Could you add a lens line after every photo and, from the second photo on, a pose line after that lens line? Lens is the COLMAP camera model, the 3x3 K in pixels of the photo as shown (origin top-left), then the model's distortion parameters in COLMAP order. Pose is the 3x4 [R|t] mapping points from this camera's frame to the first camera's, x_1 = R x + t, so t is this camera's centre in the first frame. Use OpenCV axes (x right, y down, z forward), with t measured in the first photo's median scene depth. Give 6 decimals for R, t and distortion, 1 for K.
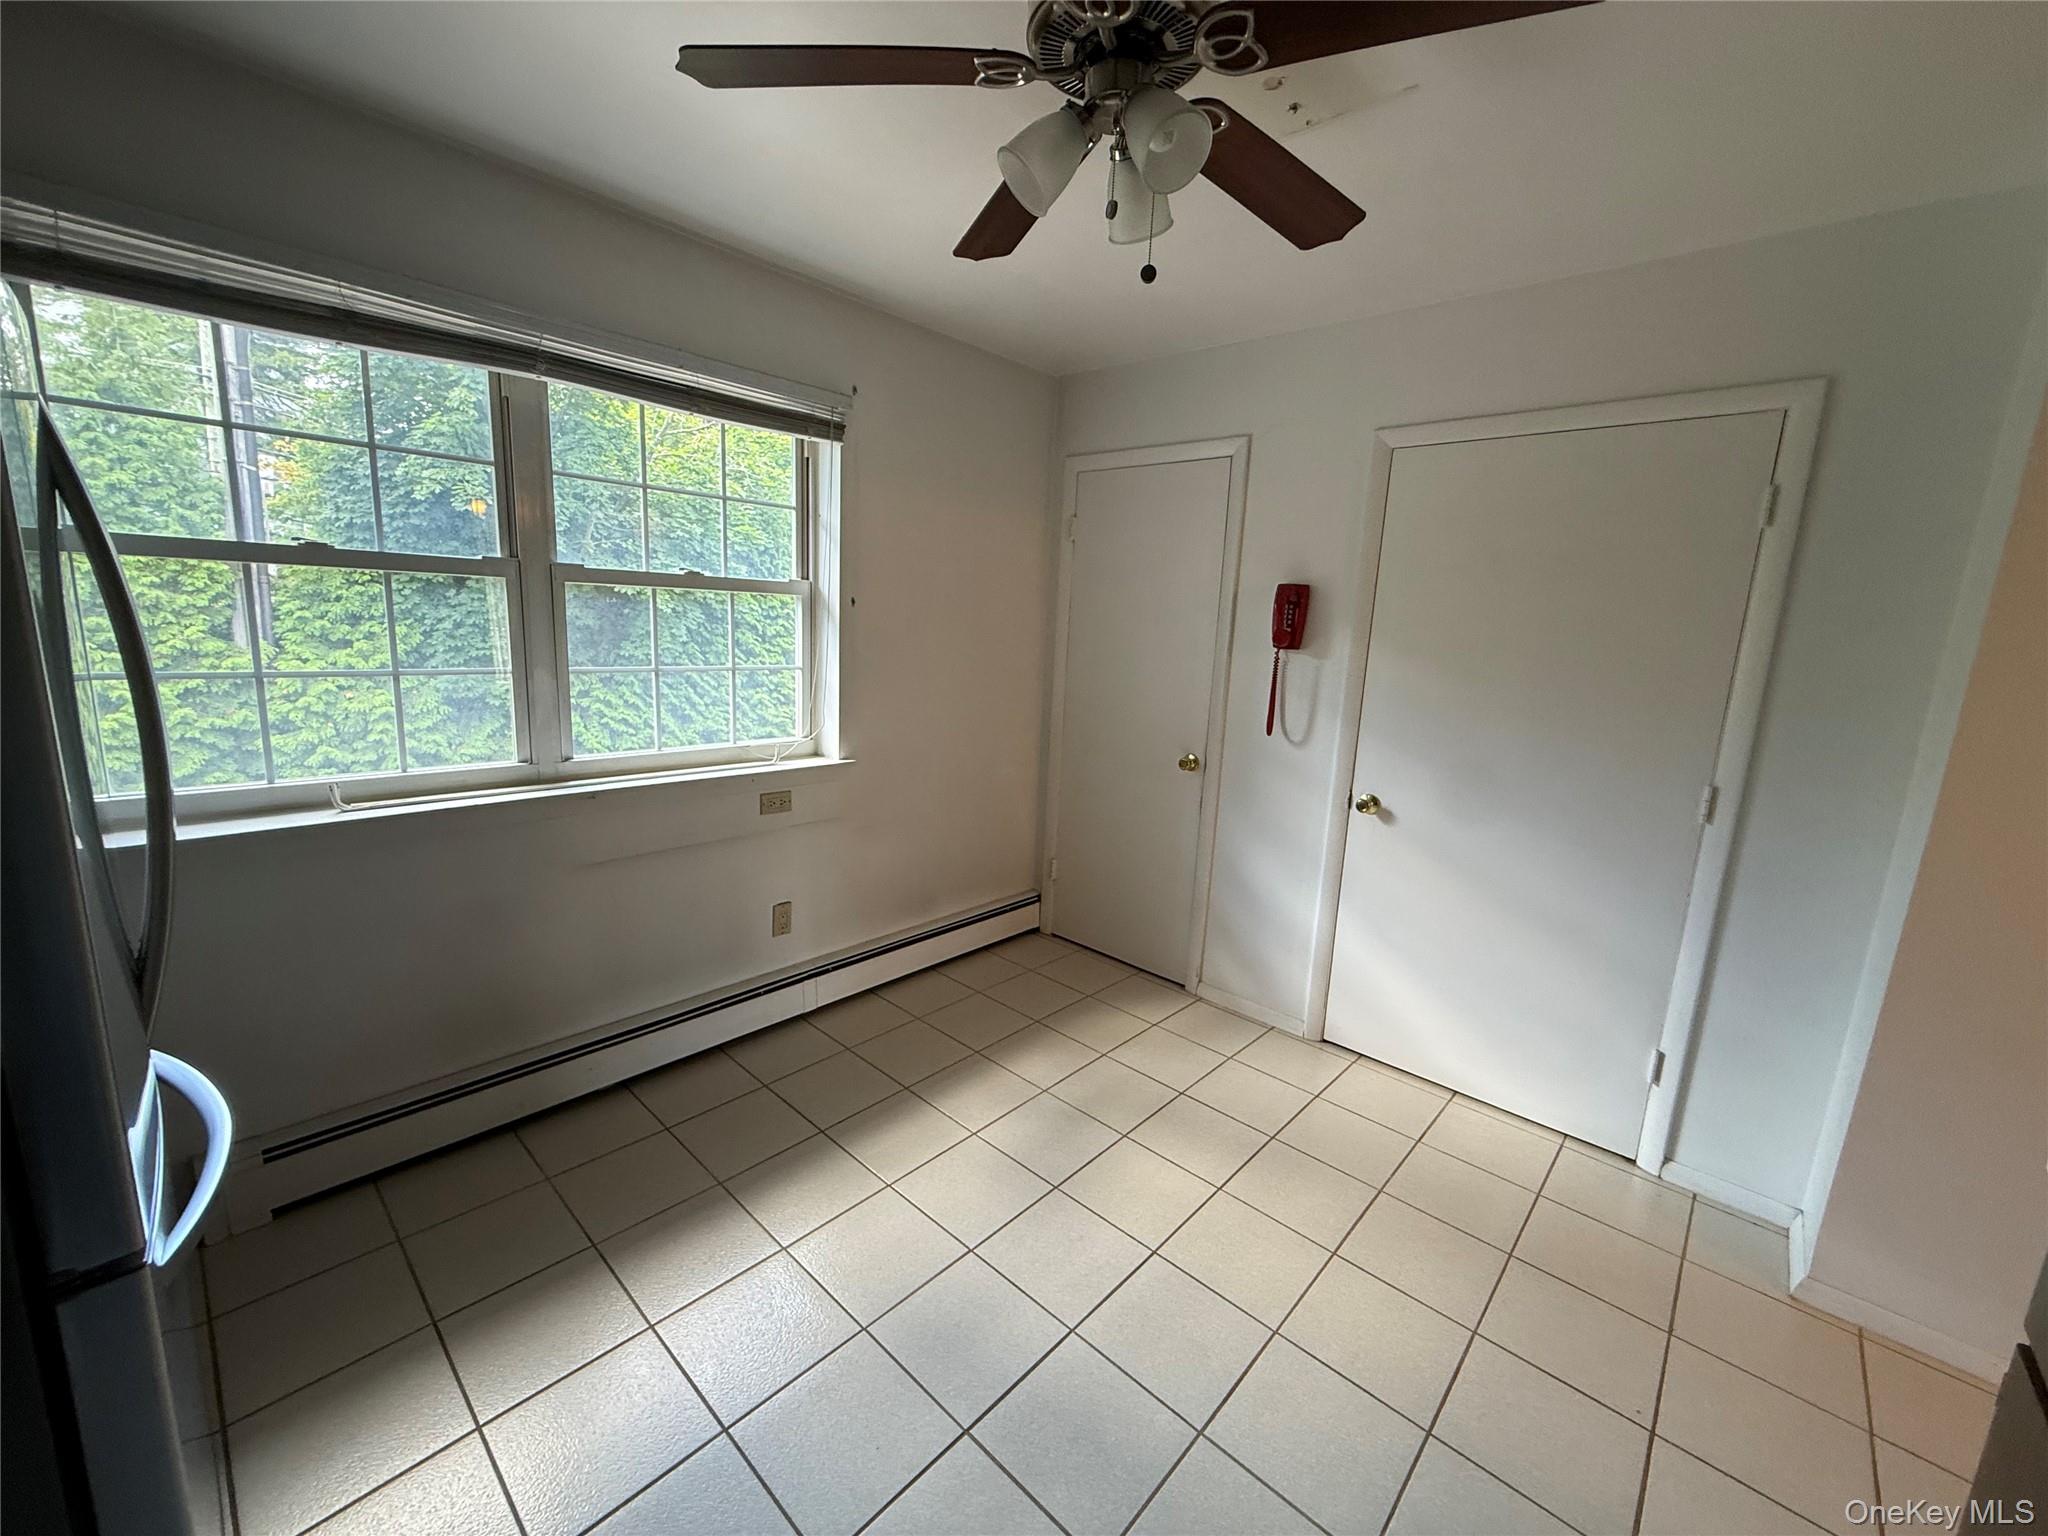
lens RADIAL K [[813.0, 0, 1024.0], [0, 813.0, 768.0], [0, 0, 1]] dist [0.001617, 0.000145]
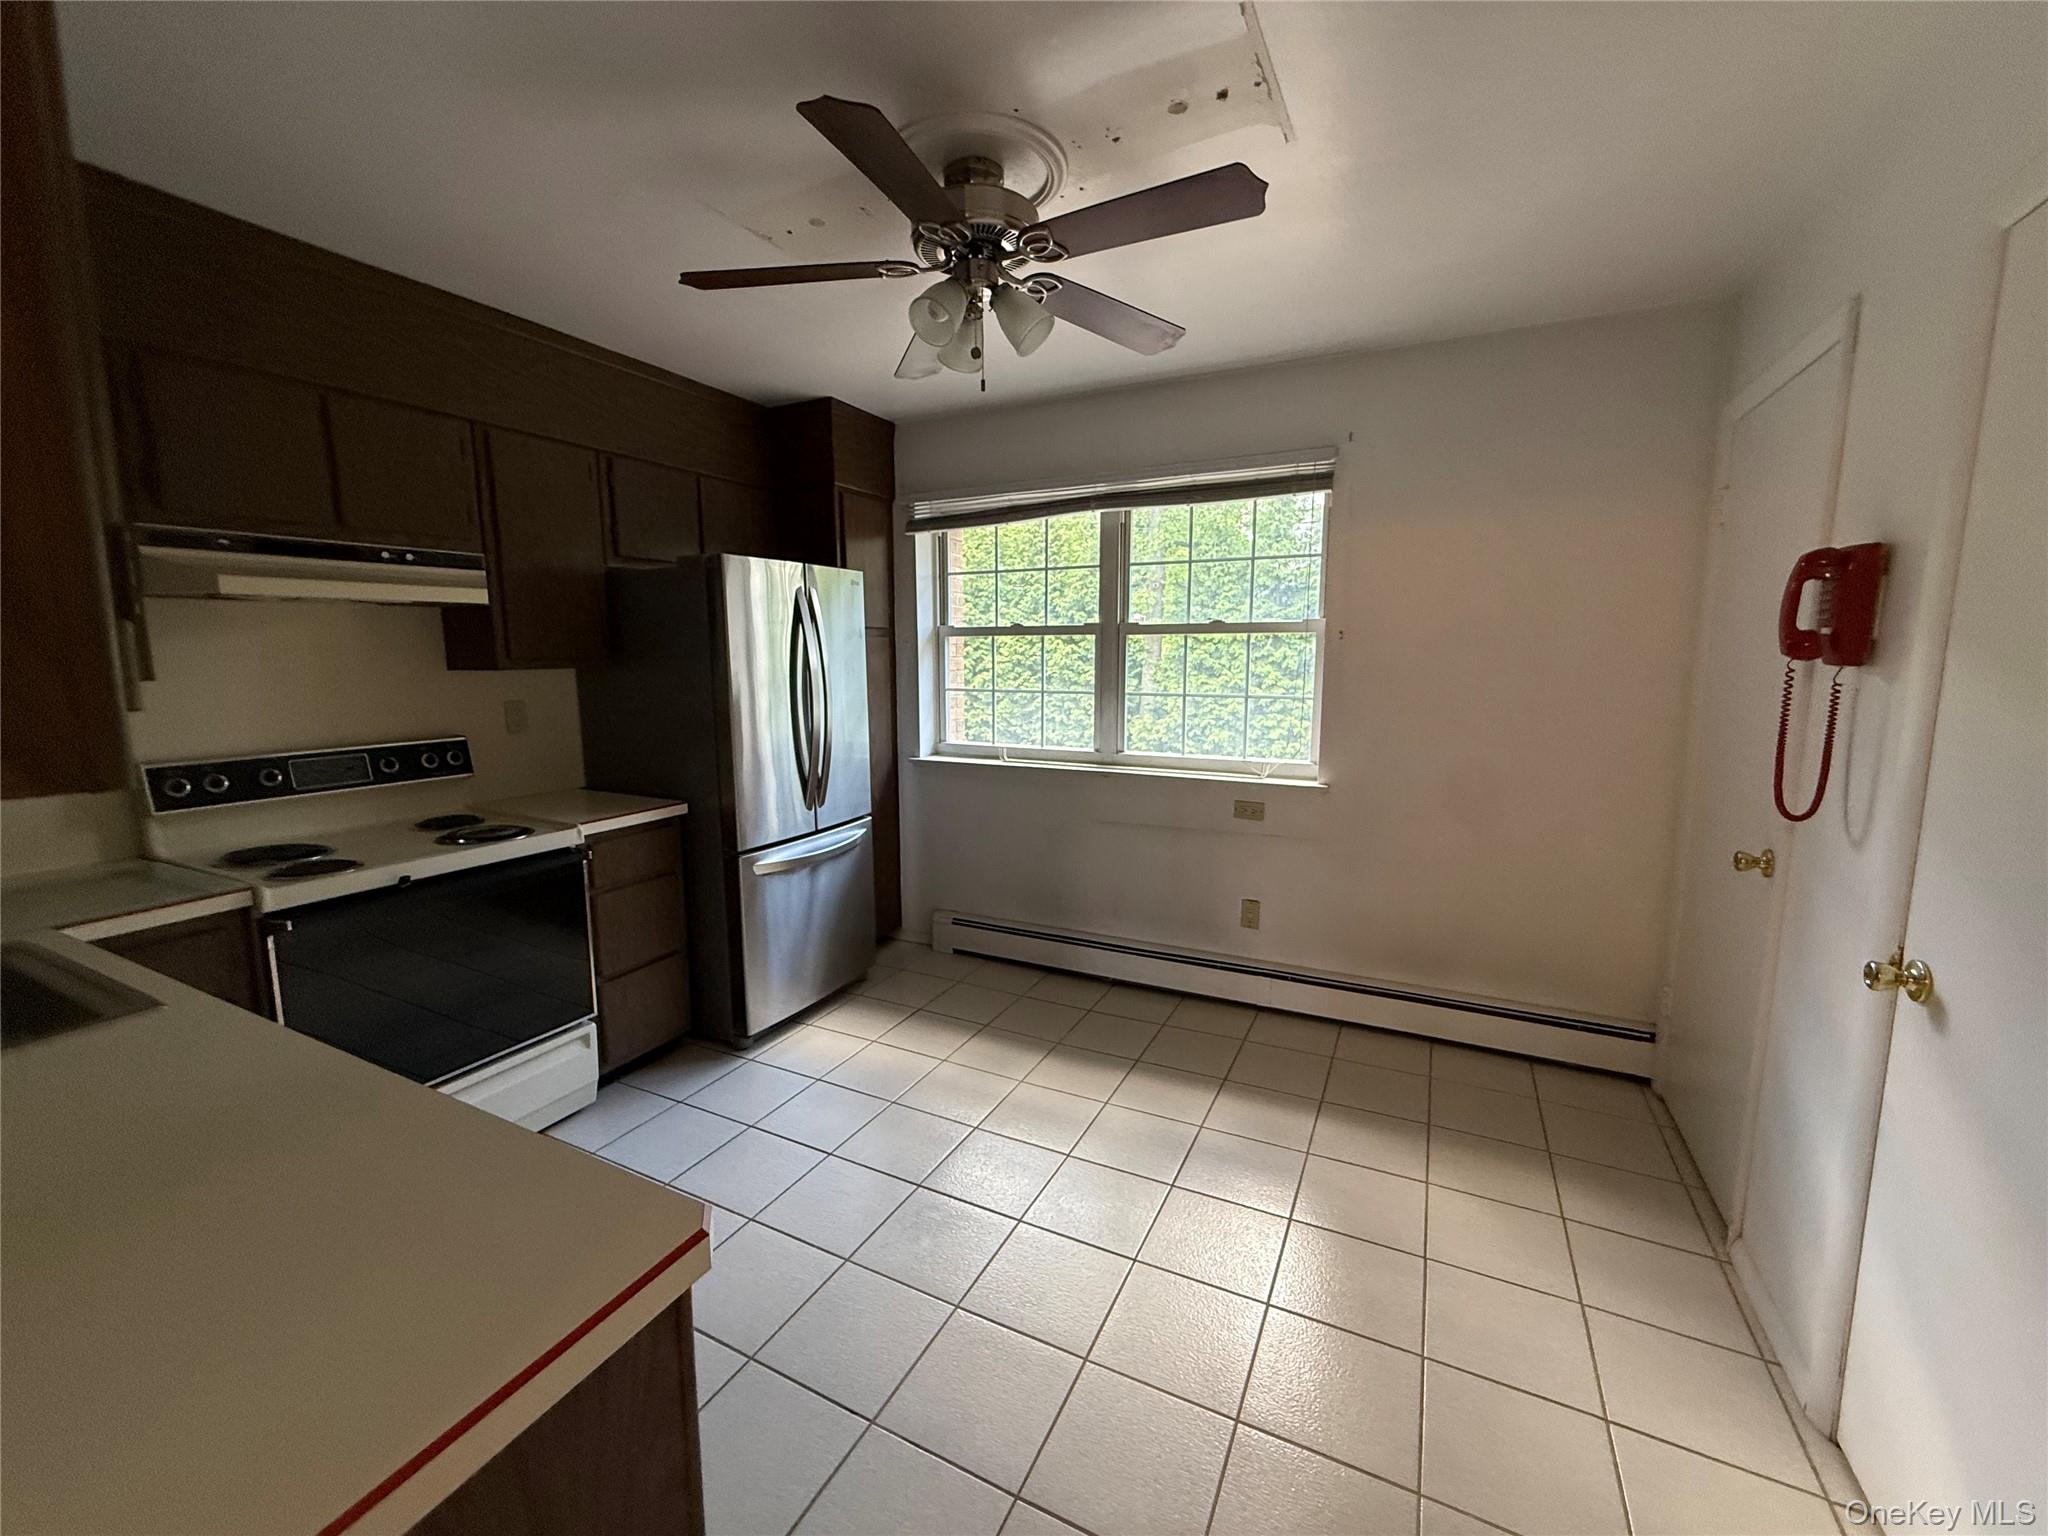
lens RADIAL K [[821.5, 0, 1020.2], [0, 821.5, 766.0], [0, 0, 1]] dist [-0.000071, 0.000051]
pose [[0.274240, 0.082785, -0.958091, 0.729745], [-0.163581, 0.985784, 0.038355, -0.011608], [0.947646, 0.146207, 0.283884, 0.344605]]
